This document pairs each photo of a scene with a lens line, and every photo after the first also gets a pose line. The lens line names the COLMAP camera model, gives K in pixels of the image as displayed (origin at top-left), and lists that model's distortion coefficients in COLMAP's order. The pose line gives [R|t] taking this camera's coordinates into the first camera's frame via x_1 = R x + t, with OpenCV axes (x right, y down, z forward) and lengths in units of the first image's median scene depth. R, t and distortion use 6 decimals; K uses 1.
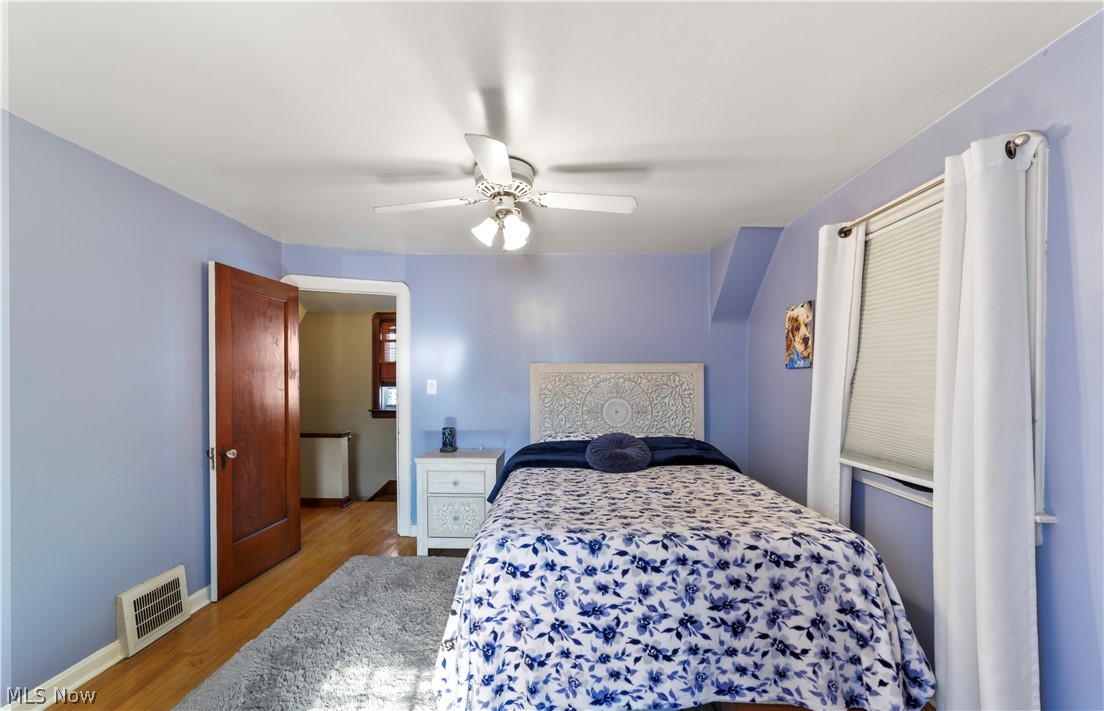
lens RADIAL K [[410.6, 0, 543.4], [0, 410.6, 377.1], [0, 0, 1]] dist [0.002599, 0.000498]
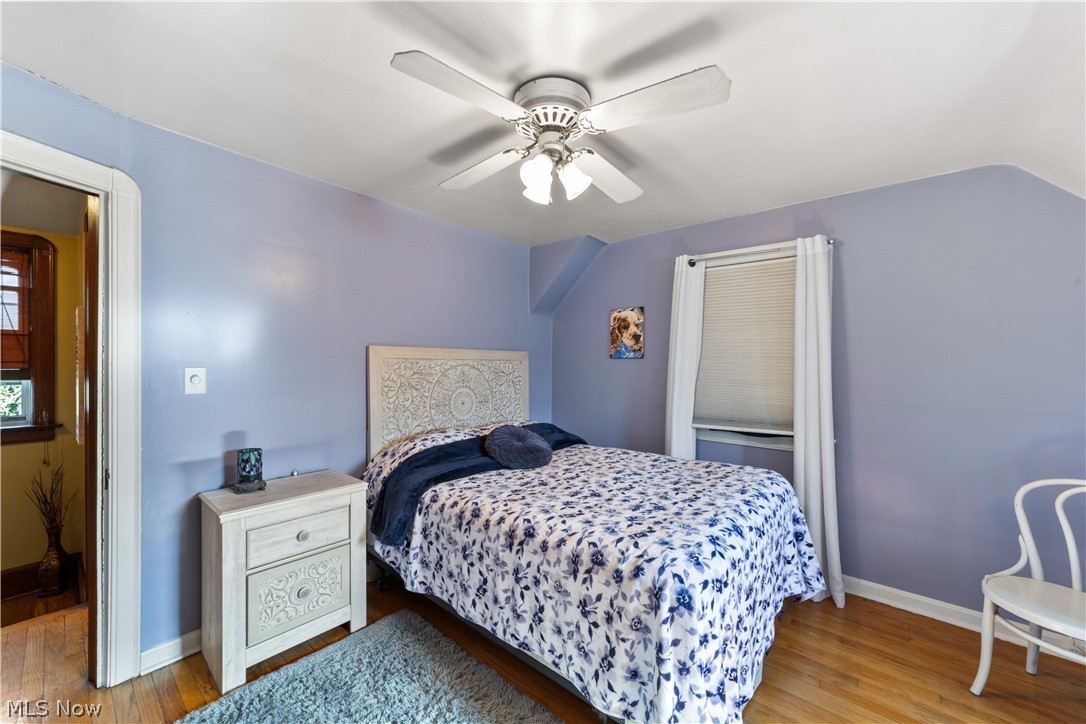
lens RADIAL K [[412.7, 0, 543.2], [0, 412.7, 365.2], [0, 0, 1]] dist [-0.000192, 0.000626]
pose [[0.637317, 0.002414, 0.770598, -0.484531], [-0.007824, 0.999964, 0.003339, -0.002707], [-0.770562, -0.008157, 0.637312, 0.350639]]
